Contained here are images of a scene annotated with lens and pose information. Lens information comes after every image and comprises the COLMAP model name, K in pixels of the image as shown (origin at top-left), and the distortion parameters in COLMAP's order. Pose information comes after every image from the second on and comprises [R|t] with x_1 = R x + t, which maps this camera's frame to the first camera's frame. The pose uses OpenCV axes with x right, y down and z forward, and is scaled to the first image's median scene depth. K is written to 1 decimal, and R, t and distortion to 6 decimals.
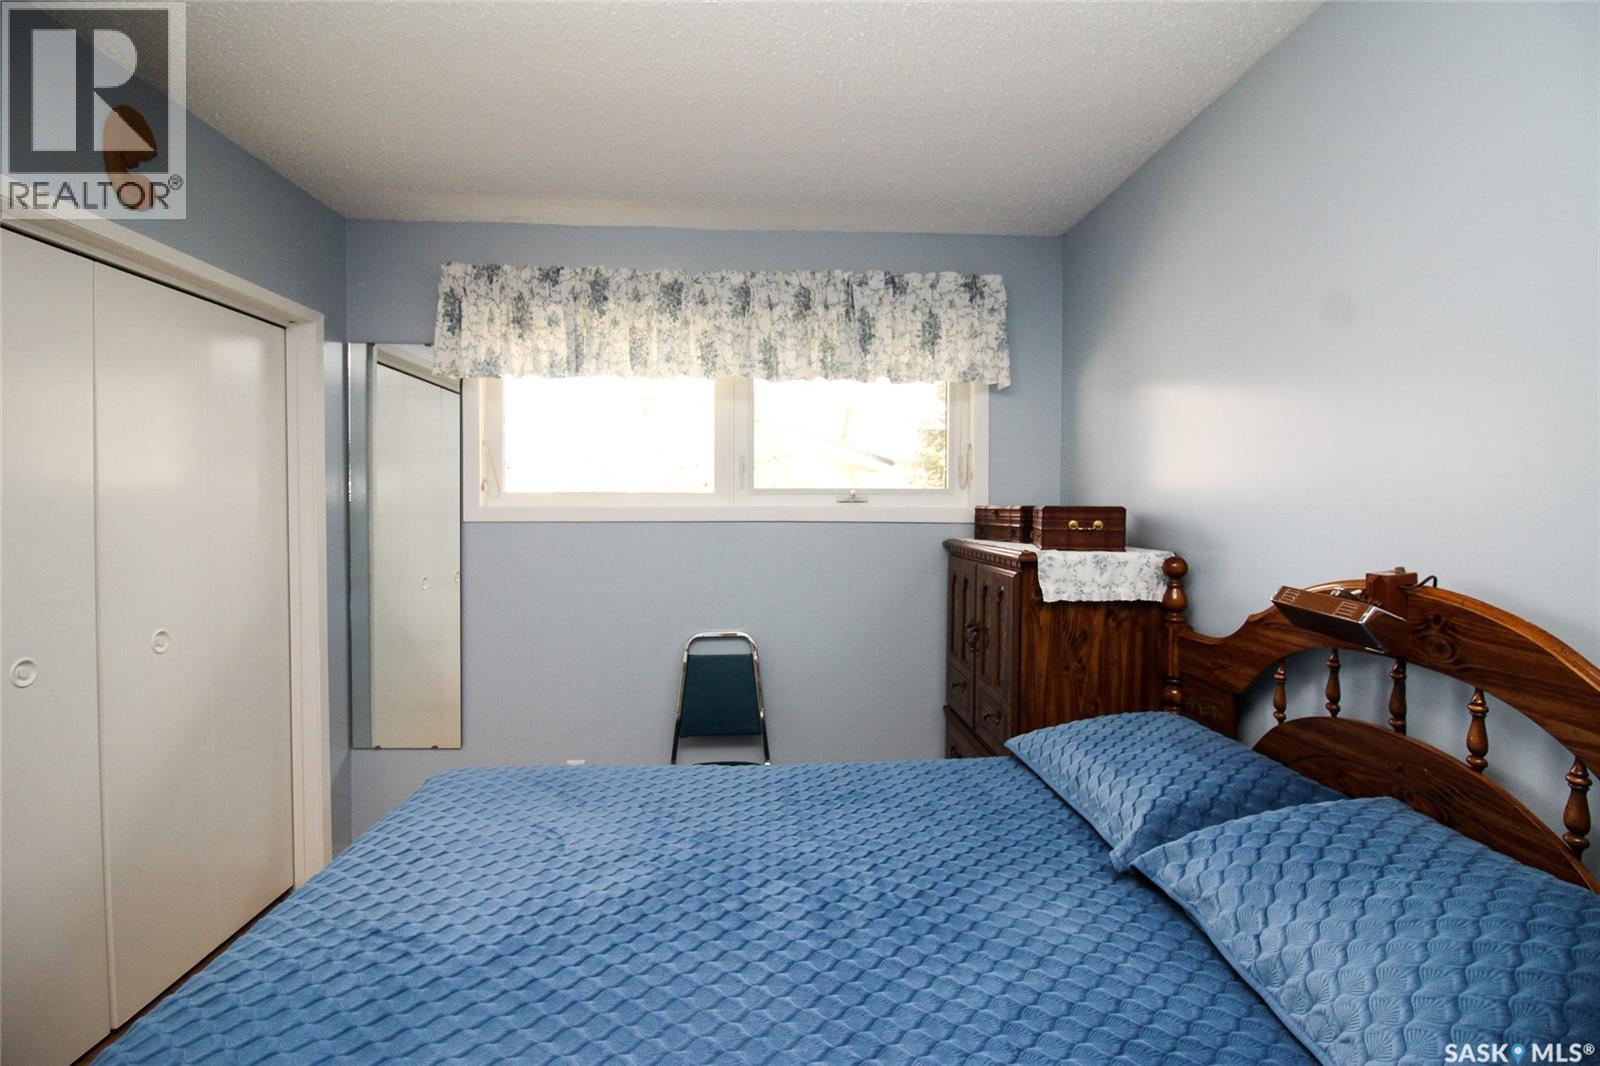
lens RADIAL K [[742.9, 0, 808.5], [0, 742.9, 527.7], [0, 0, 1]] dist [0.002072, -0.012982]
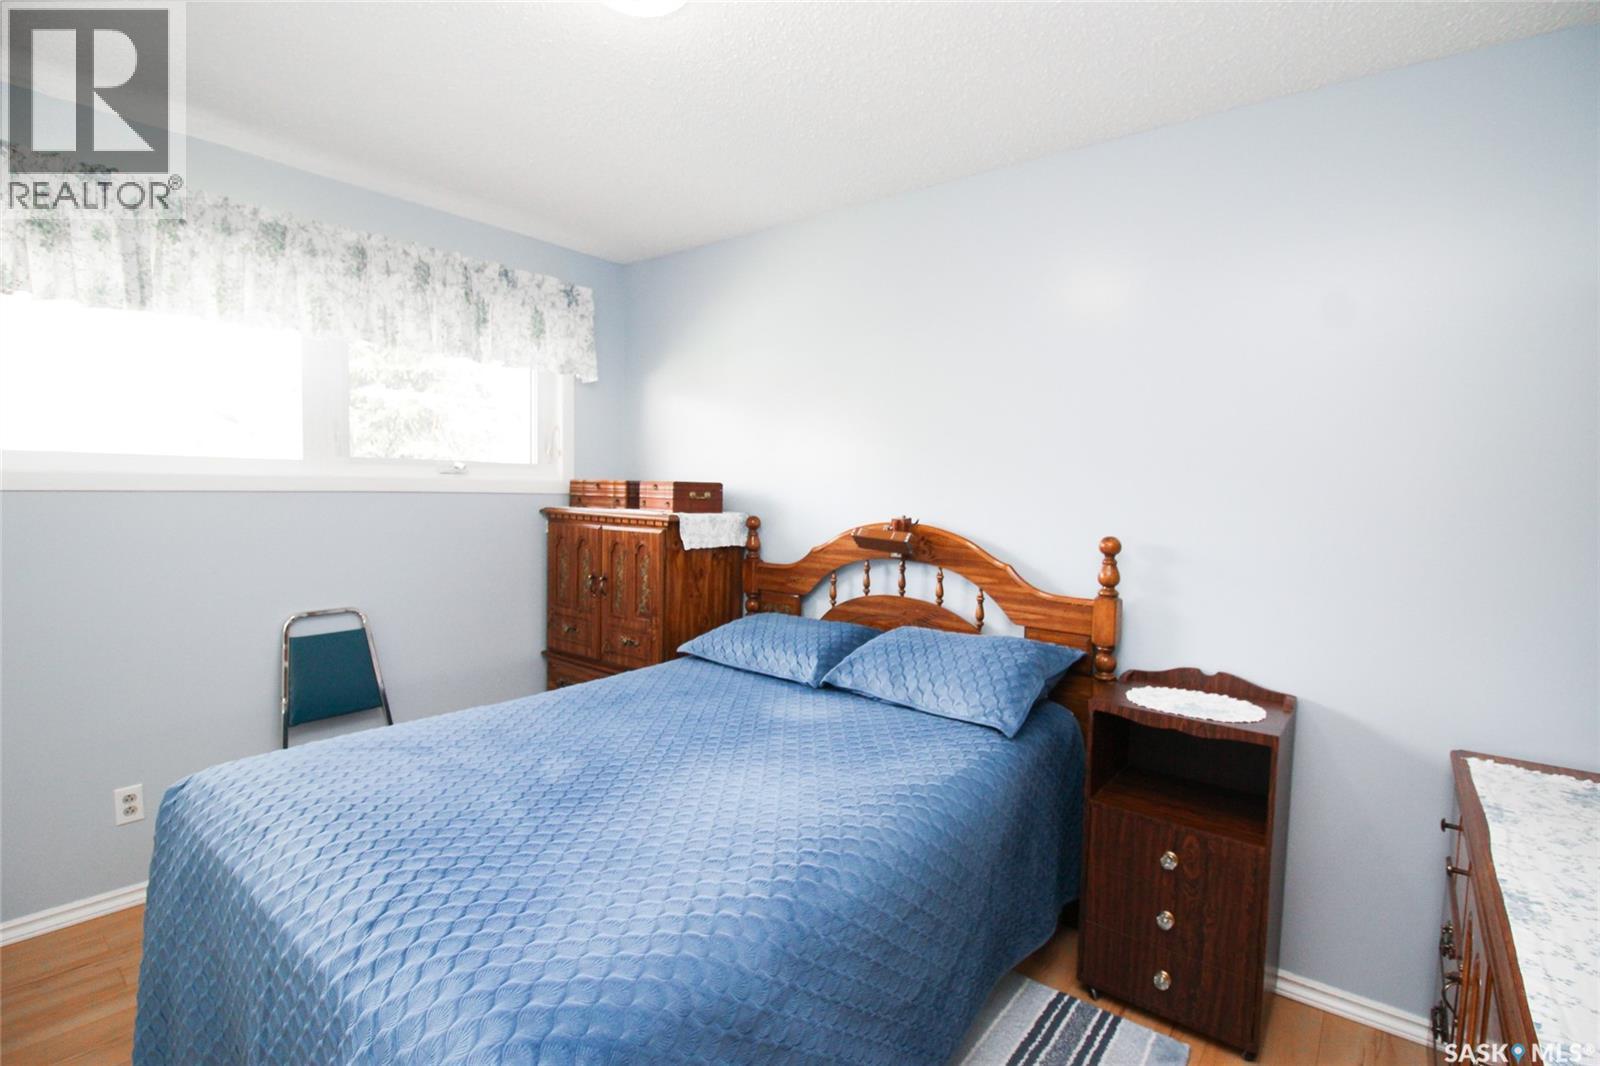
lens RADIAL K [[742.9, 0, 808.5], [0, 742.9, 527.7], [0, 0, 1]] dist [0.002072, -0.012982]
pose [[0.663917, -0.030113, 0.747200, -0.433011], [0.001626, 0.999245, 0.038826, 0.003019], [-0.747804, -0.024563, 0.663465, -0.081556]]
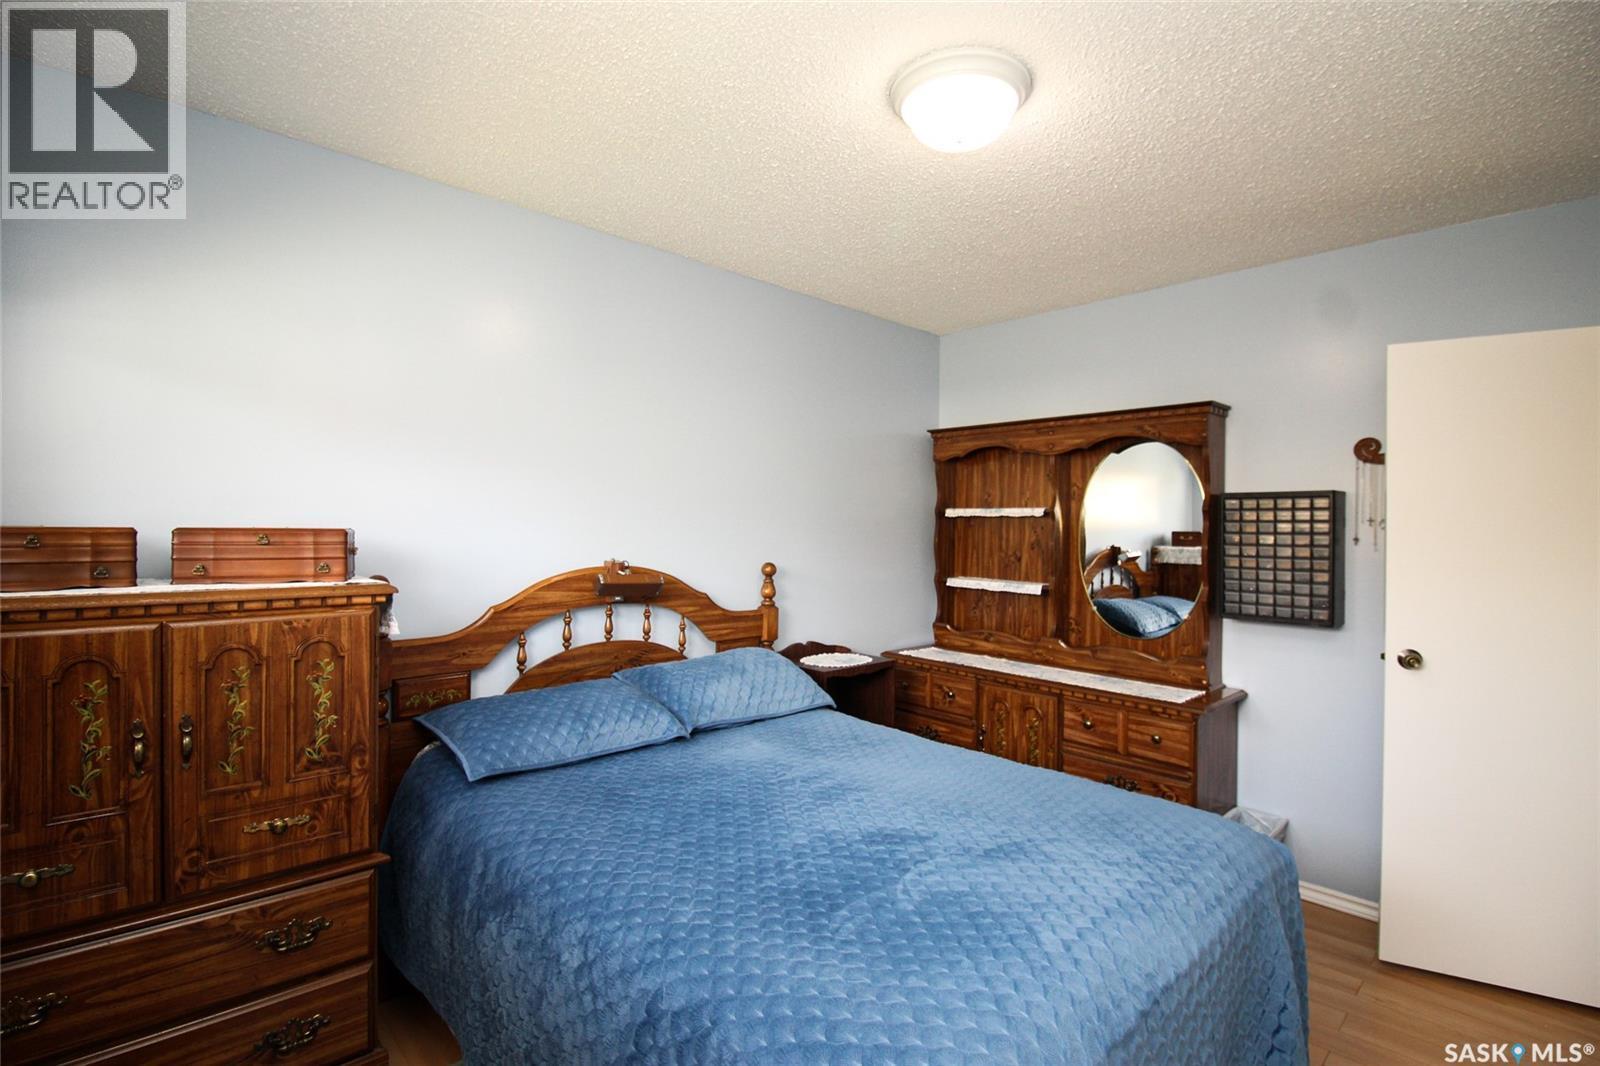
lens RADIAL K [[742.9, 0, 808.5], [0, 742.9, 527.7], [0, 0, 1]] dist [0.002072, -0.012982]
pose [[-0.646049, -0.013136, 0.763183, -0.522375], [0.008206, 0.999675, 0.024154, -0.036854], [-0.763252, 0.021867, -0.645731, 0.894644]]
